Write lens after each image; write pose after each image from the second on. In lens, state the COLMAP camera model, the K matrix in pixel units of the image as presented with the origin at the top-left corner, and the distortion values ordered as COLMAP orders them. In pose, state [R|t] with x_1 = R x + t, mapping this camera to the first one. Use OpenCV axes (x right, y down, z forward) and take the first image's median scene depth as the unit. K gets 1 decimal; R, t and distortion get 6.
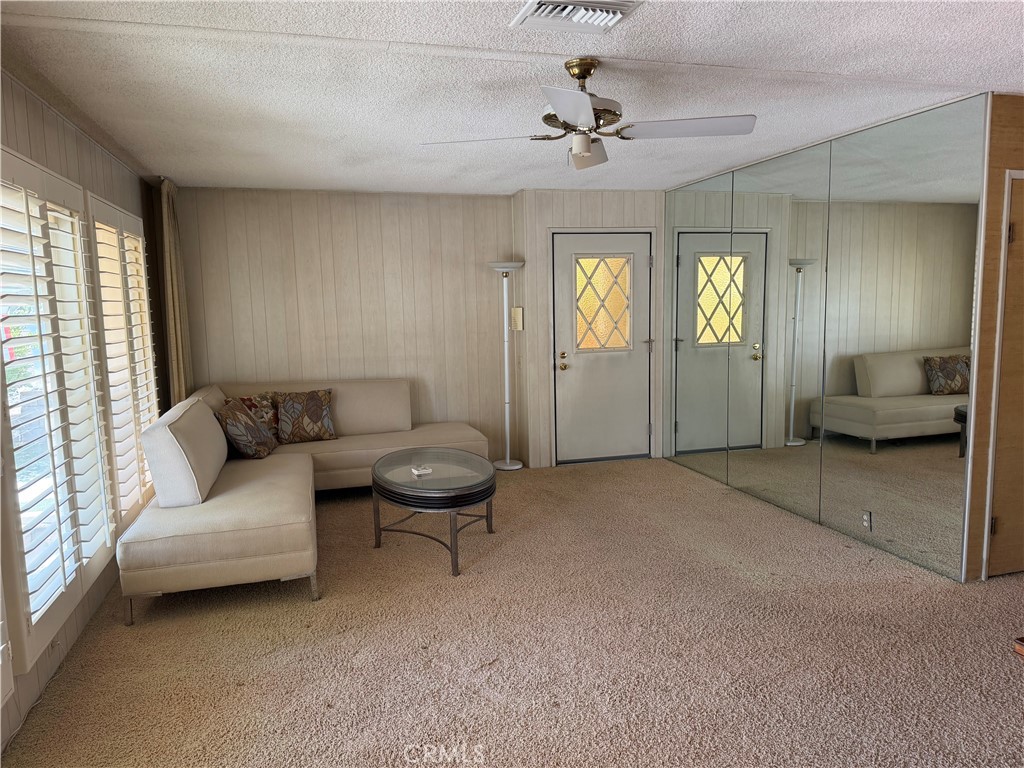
lens RADIAL K [[723.7, 0, 512.0], [0, 723.7, 384.0], [0, 0, 1]] dist [0.083692, 0.000358]
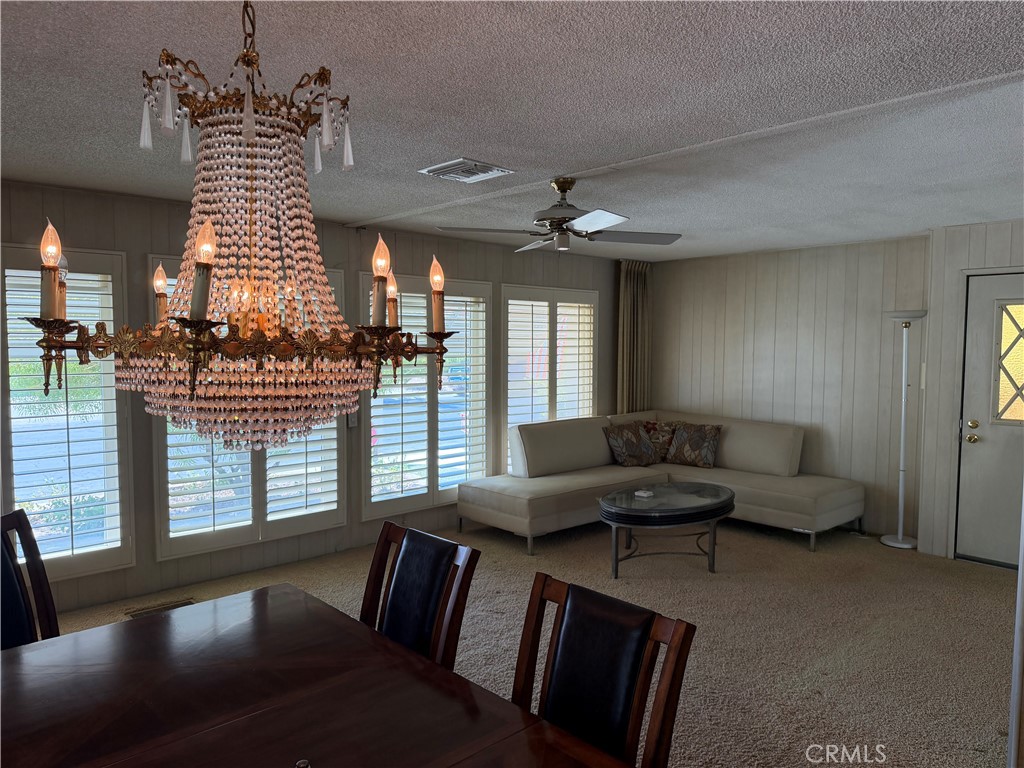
lens RADIAL K [[723.7, 0, 512.0], [0, 723.7, 384.0], [0, 0, 1]] dist [0.083692, 0.000358]
pose [[0.470997, 0.077966, -0.878683, 0.567369], [-0.122713, 0.992192, 0.022261, -0.040653], [0.873558, 0.097341, 0.476887, 0.152316]]
